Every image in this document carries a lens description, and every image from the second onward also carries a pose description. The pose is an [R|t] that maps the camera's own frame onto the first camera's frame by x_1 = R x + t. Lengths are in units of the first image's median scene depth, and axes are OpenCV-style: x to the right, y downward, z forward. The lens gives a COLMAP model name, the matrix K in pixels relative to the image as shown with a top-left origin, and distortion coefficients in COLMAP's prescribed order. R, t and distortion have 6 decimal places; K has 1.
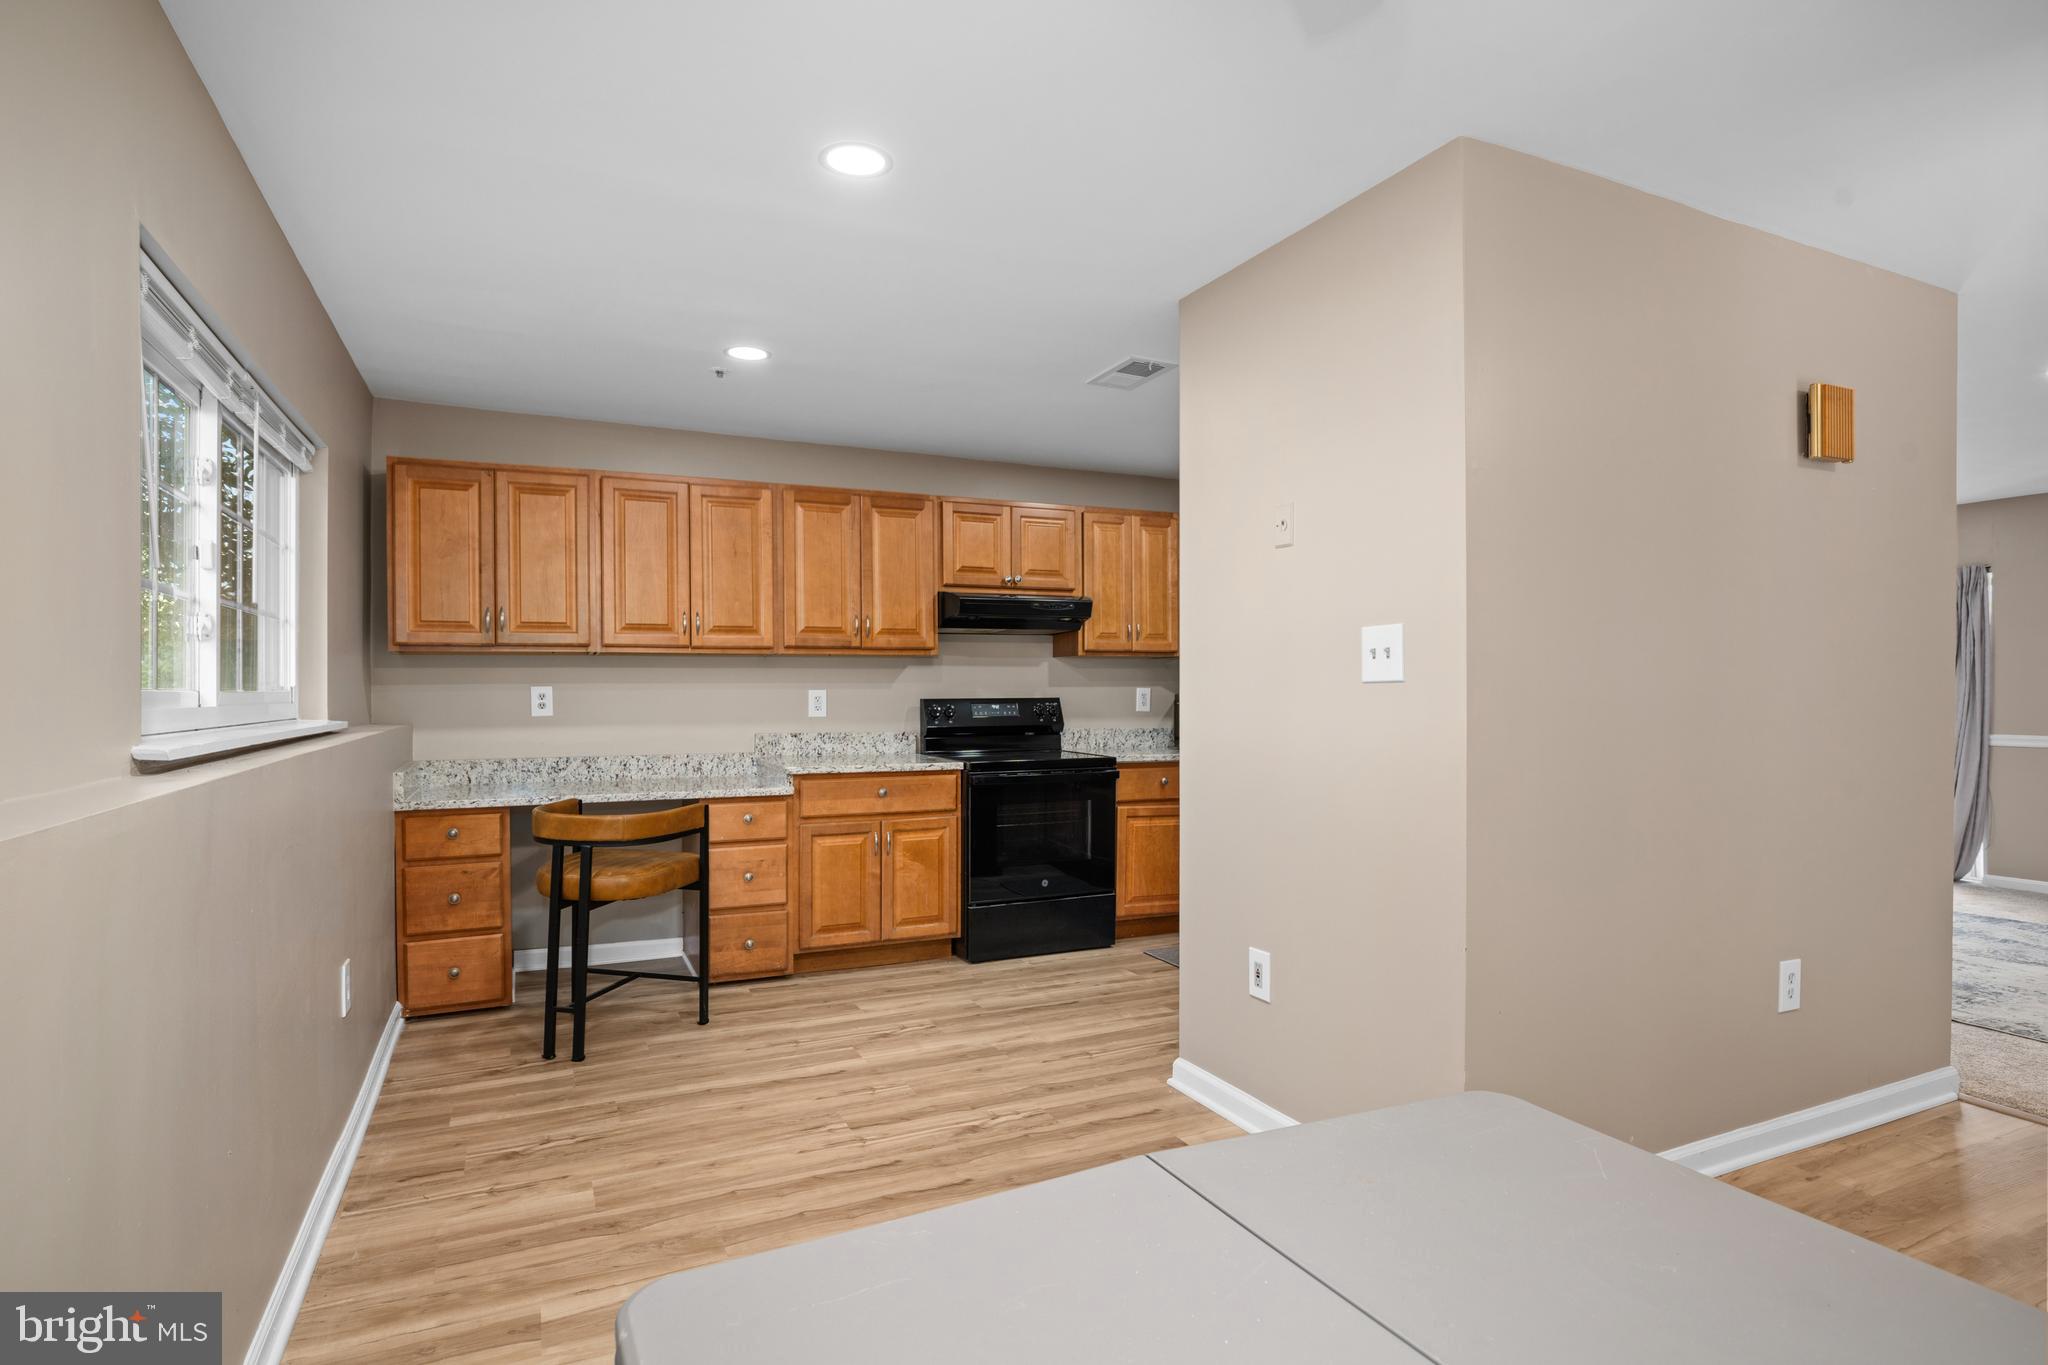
lens RADIAL K [[1072.5, 0, 1044.8], [0, 1072.5, 632.0], [0, 0, 1]] dist [-0.002033, -0.000107]
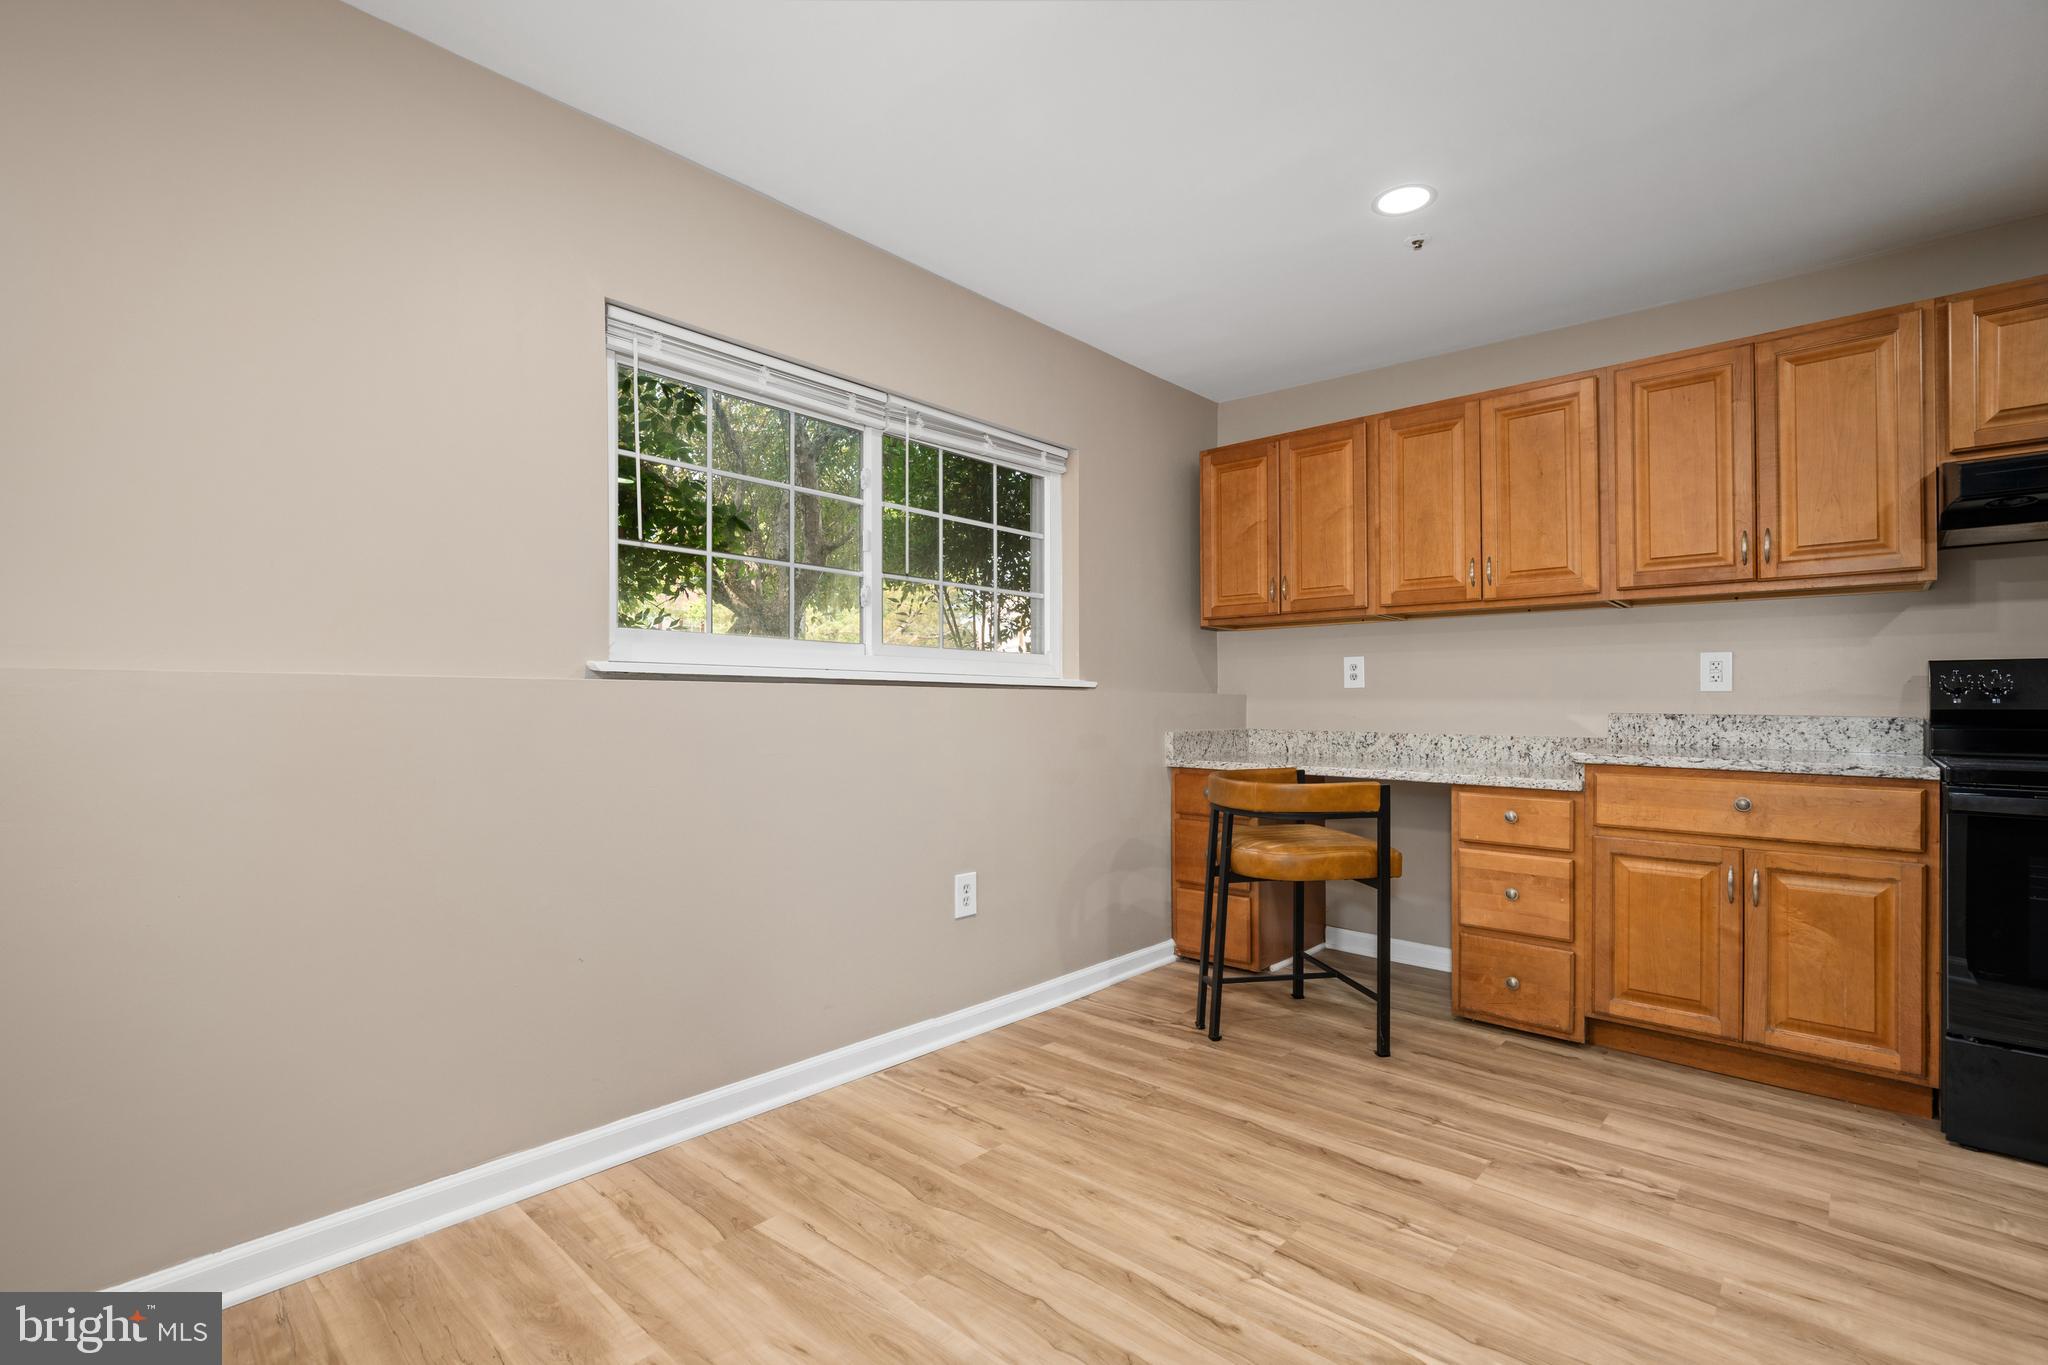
lens RADIAL K [[954.5, 0, 1007.4], [0, 954.5, 684.3], [0, 0, 1]] dist [-0.012237, 0.008212]
pose [[0.365715, -0.015435, -0.930599, 0.214298], [0.041260, 0.999148, -0.000357, 0.065902], [0.929812, -0.038266, 0.366041, 0.423907]]
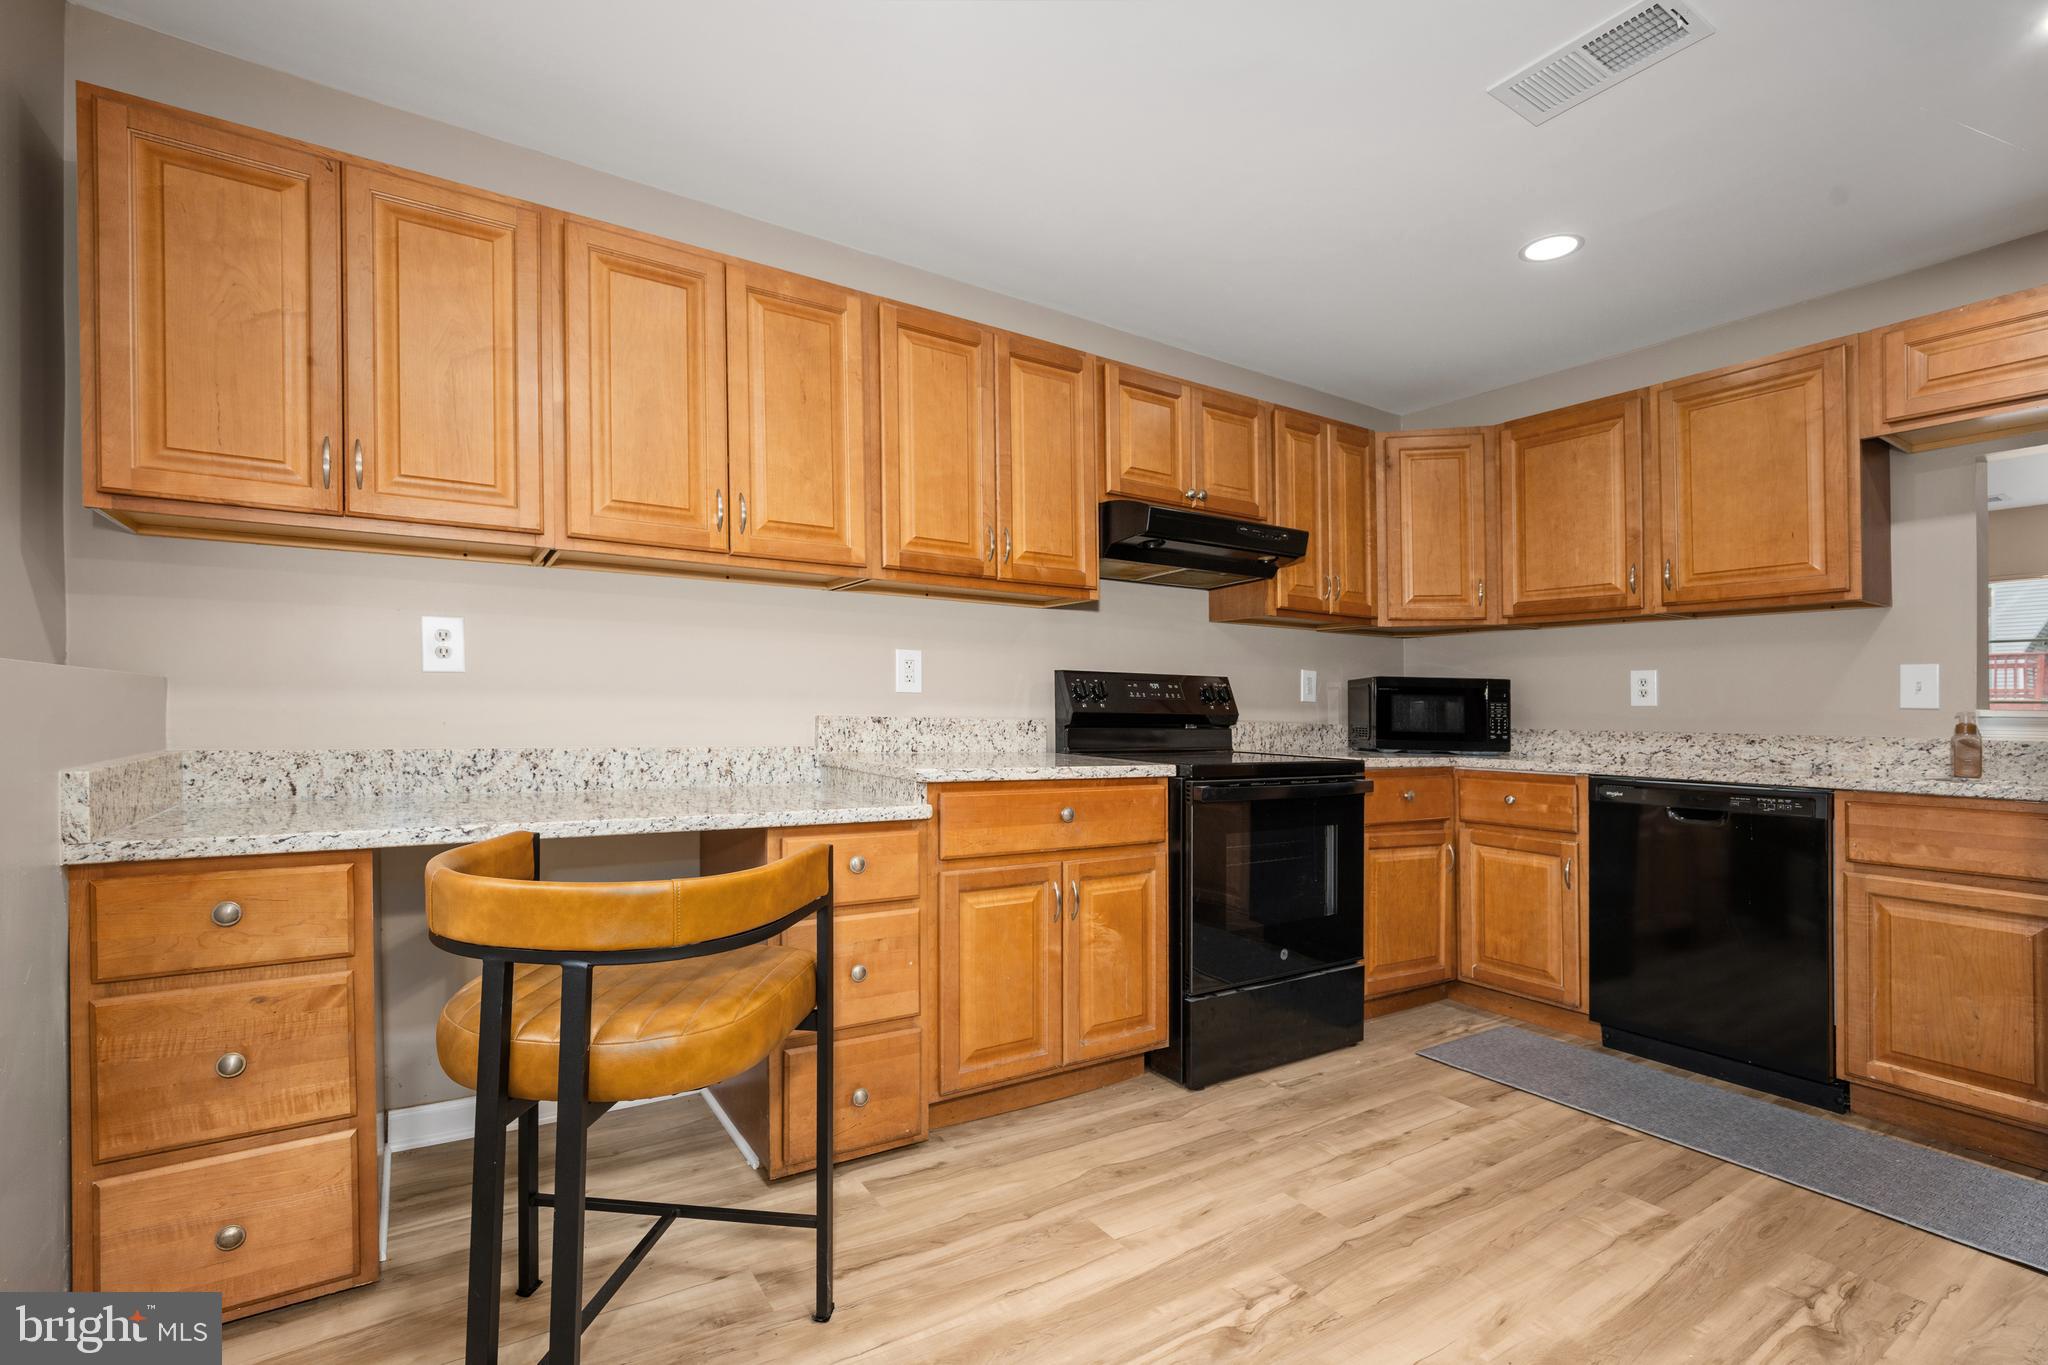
lens RADIAL K [[929.9, 0, 1024.5], [0, 929.9, 698.0], [0, 0, 1]] dist [-0.001055, 0.000373]
pose [[0.991300, 0.018537, 0.130311, -0.251679], [-0.023467, 0.999062, 0.036398, 0.071072], [-0.129514, -0.039140, 0.990805, 0.522811]]
